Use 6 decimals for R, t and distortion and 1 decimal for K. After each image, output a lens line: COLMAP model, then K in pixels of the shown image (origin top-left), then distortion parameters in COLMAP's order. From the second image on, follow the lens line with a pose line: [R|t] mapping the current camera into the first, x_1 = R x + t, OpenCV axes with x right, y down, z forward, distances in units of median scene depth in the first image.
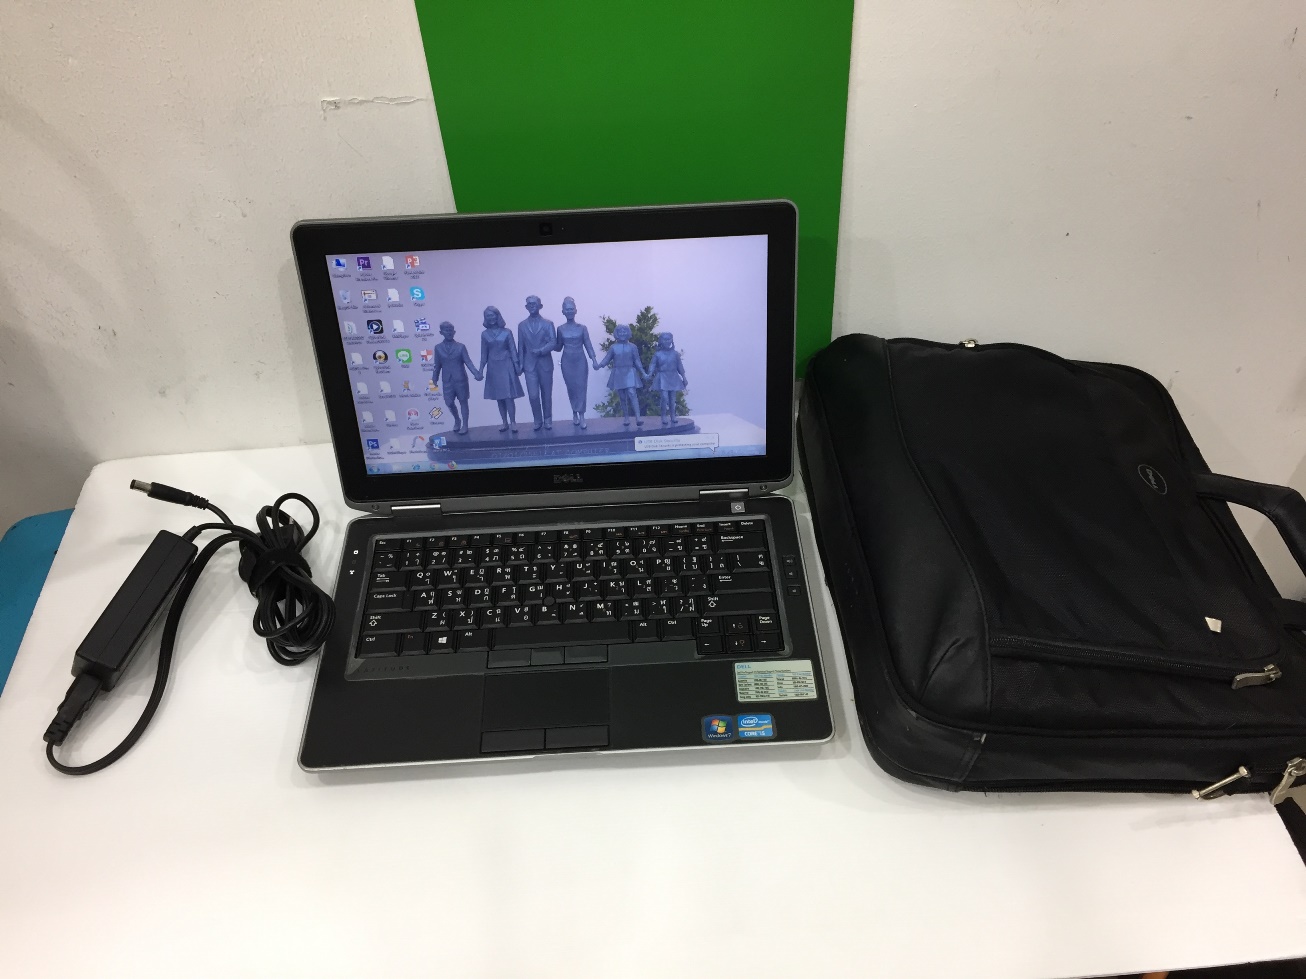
lens RADIAL K [[1140.1, 0, 653.0], [0, 1140.1, 489.5], [0, 0, 1]] dist [0.080033, -0.124966]
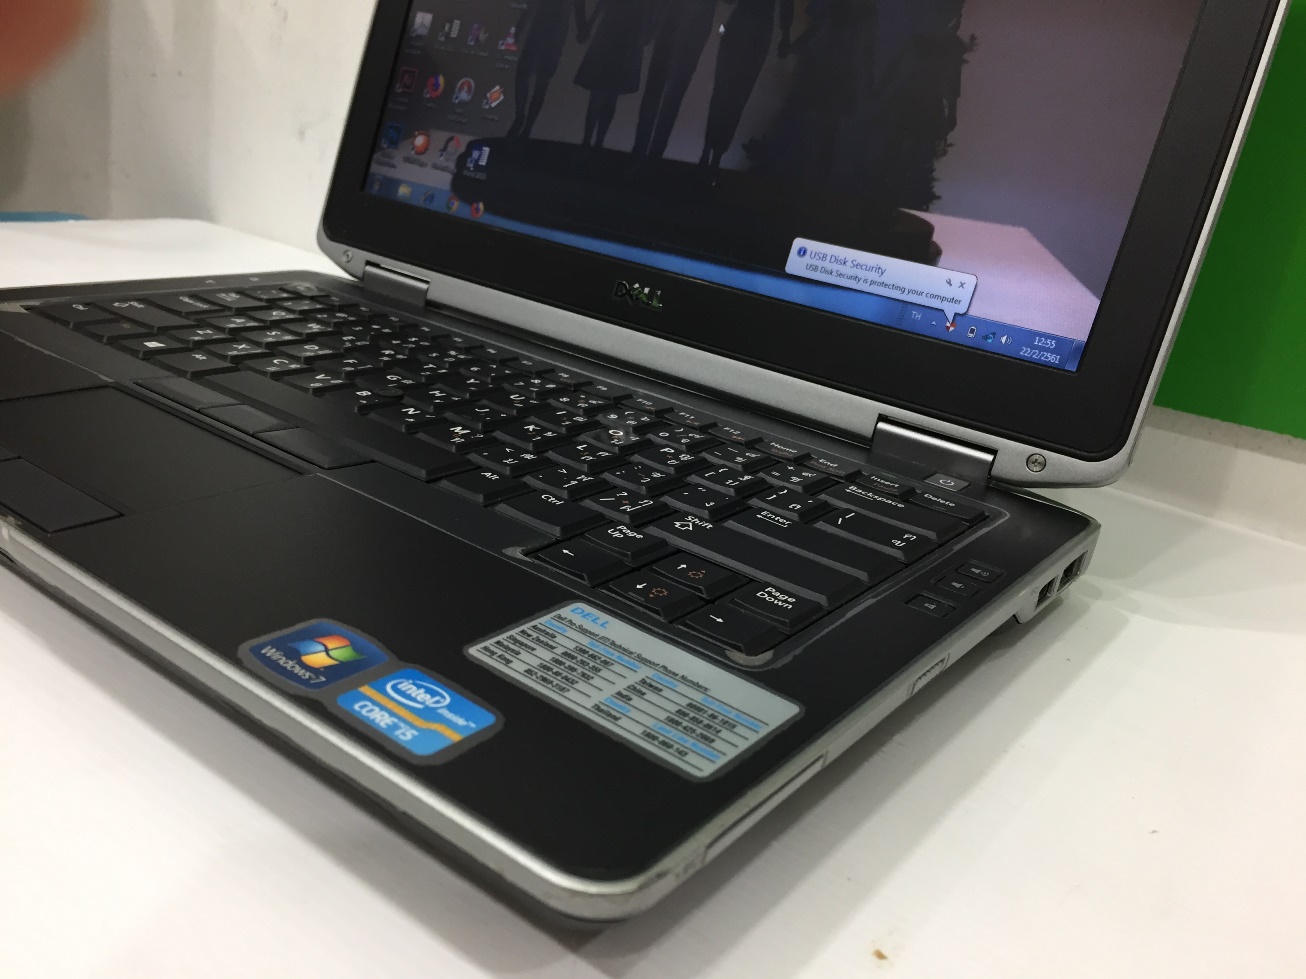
lens RADIAL K [[1140.1, 0, 653.0], [0, 1140.1, 489.5], [0, 0, 1]] dist [0.080033, -0.124966]
pose [[0.766254, 0.341731, -0.544128, 0.216379], [-0.549714, 0.787102, -0.279793, 0.184685], [0.332671, 0.513507, 0.790974, 0.700188]]
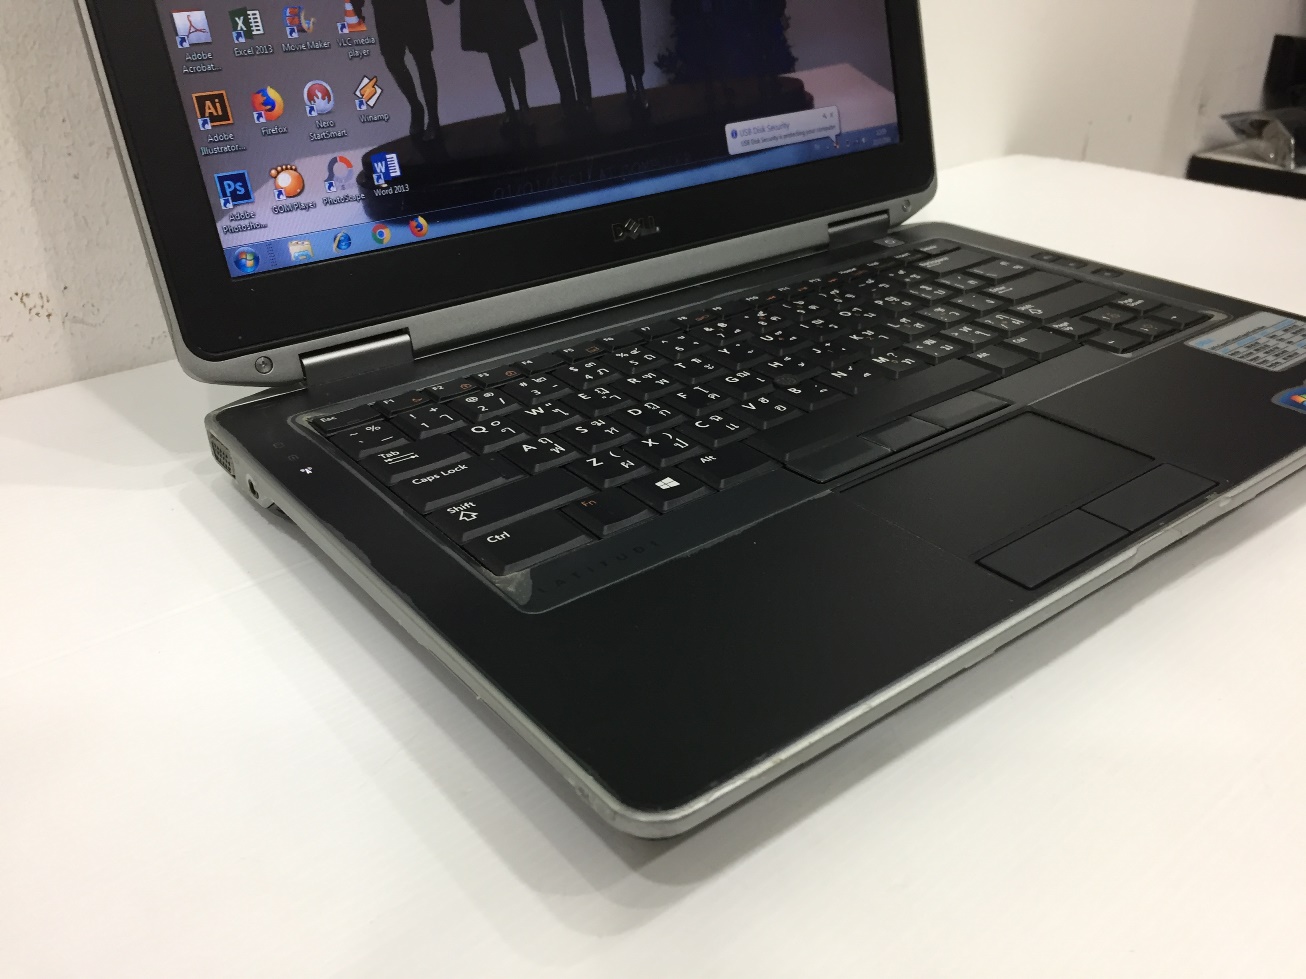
lens RADIAL K [[1140.1, 0, 653.0], [0, 1140.1, 489.5], [0, 0, 1]] dist [0.080033, -0.124966]
pose [[0.810491, -0.254949, 0.527357, -0.372582], [0.397354, 0.900784, -0.175208, 0.189341], [-0.430366, 0.351552, 0.831382, 0.644841]]
